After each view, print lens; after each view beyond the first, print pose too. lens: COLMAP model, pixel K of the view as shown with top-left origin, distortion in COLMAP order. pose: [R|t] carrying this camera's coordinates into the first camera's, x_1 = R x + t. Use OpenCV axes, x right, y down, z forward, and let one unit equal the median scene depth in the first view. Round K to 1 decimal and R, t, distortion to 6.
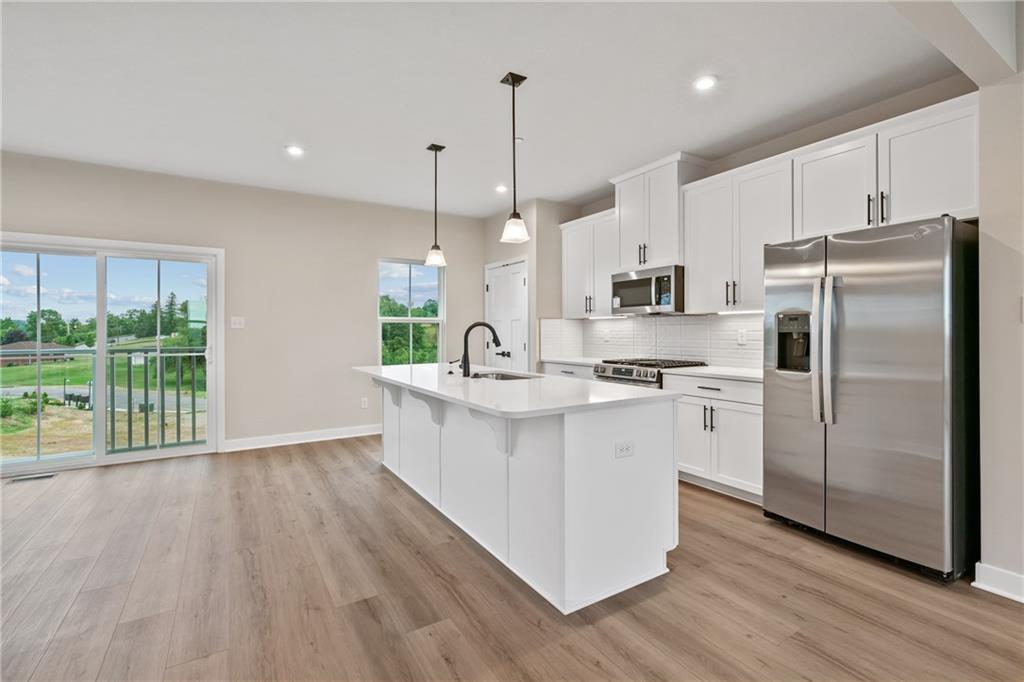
lens RADIAL K [[458.0, 0, 511.5], [0, 458.0, 334.7], [0, 0, 1]] dist [-0.005898, 0.001730]
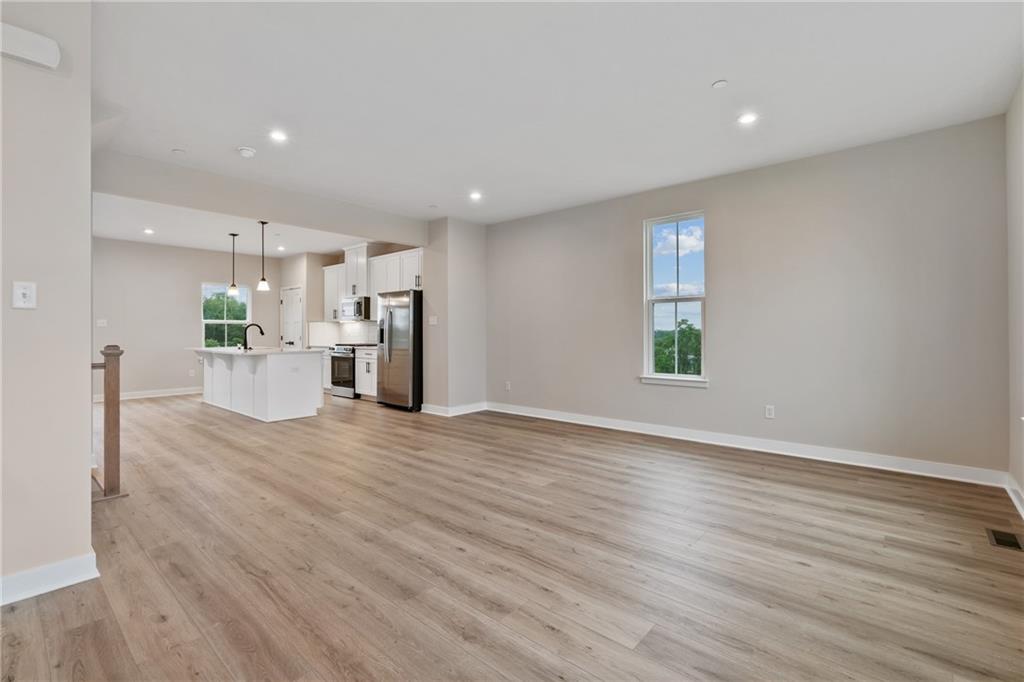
lens RADIAL K [[458.0, 0, 501.1], [0, 458.0, 333.6], [0, 0, 1]] dist [-0.005898, 0.001730]
pose [[0.961298, 0.001994, 0.275505, 0.416846], [0.000216, 0.999968, -0.007990, 0.034071], [-0.275512, 0.007740, 0.961266, -1.254058]]
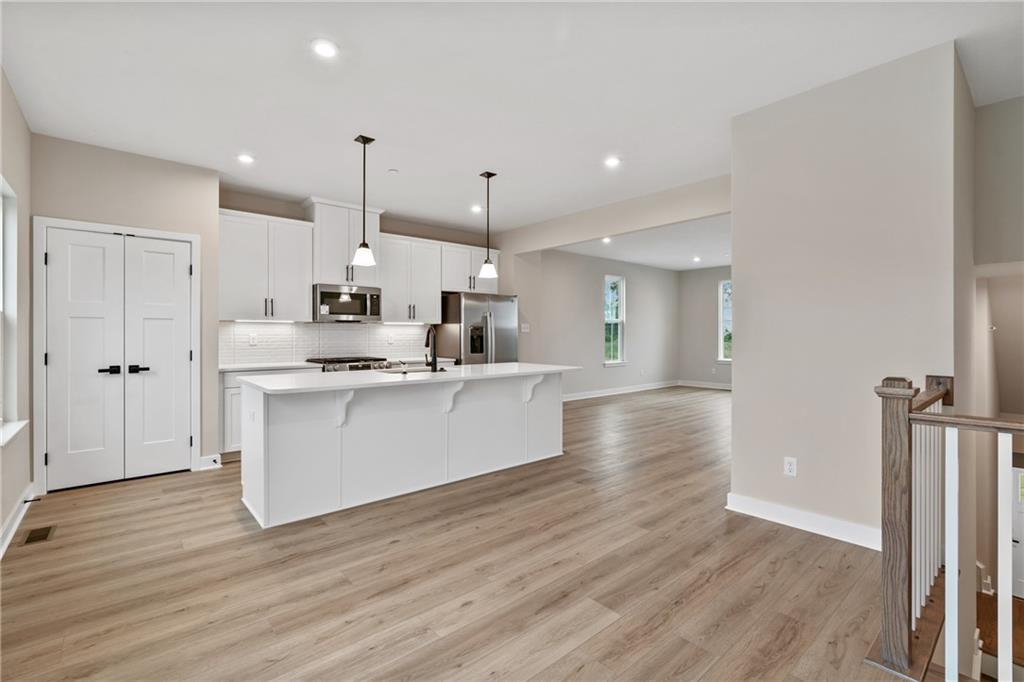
lens RADIAL K [[458.0, 0, 511.5], [0, 458.0, 336.6], [0, 0, 1]] dist [-0.005898, 0.001730]
pose [[-0.144391, -0.003419, 0.989515, -1.206510], [0.007711, 0.999960, 0.004580, -0.005959], [-0.989491, 0.008291, -0.144359, 0.881308]]
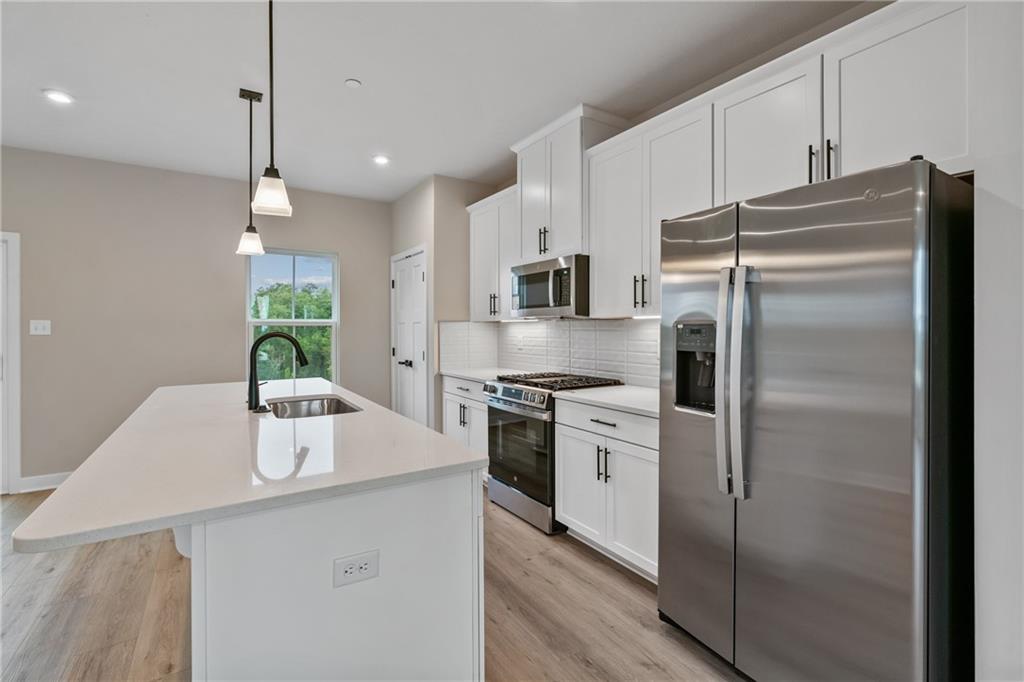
lens RADIAL K [[458.0, 0, 512.1], [0, 458.0, 333.0], [0, 0, 1]] dist [-0.005898, 0.001730]
pose [[0.999830, 0.000583, 0.018443, 0.260069], [-0.000646, 0.999994, 0.003387, -0.025662], [-0.018441, -0.003398, 0.999824, 0.262758]]
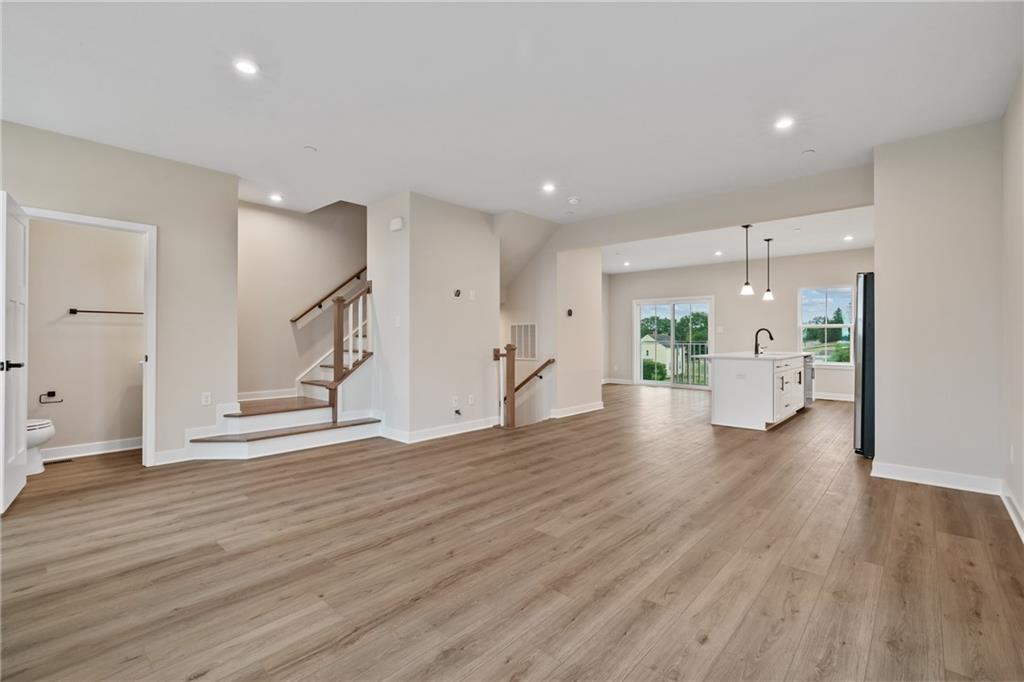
lens RADIAL K [[458.0, 0, 519.8], [0, 458.0, 338.1], [0, 0, 1]] dist [-0.005898, 0.001730]
pose [[0.283350, 0.002578, -0.959013, 1.482445], [-0.011882, 0.999929, -0.000823, 0.029348], [0.958943, 0.011628, 0.283361, -0.598372]]
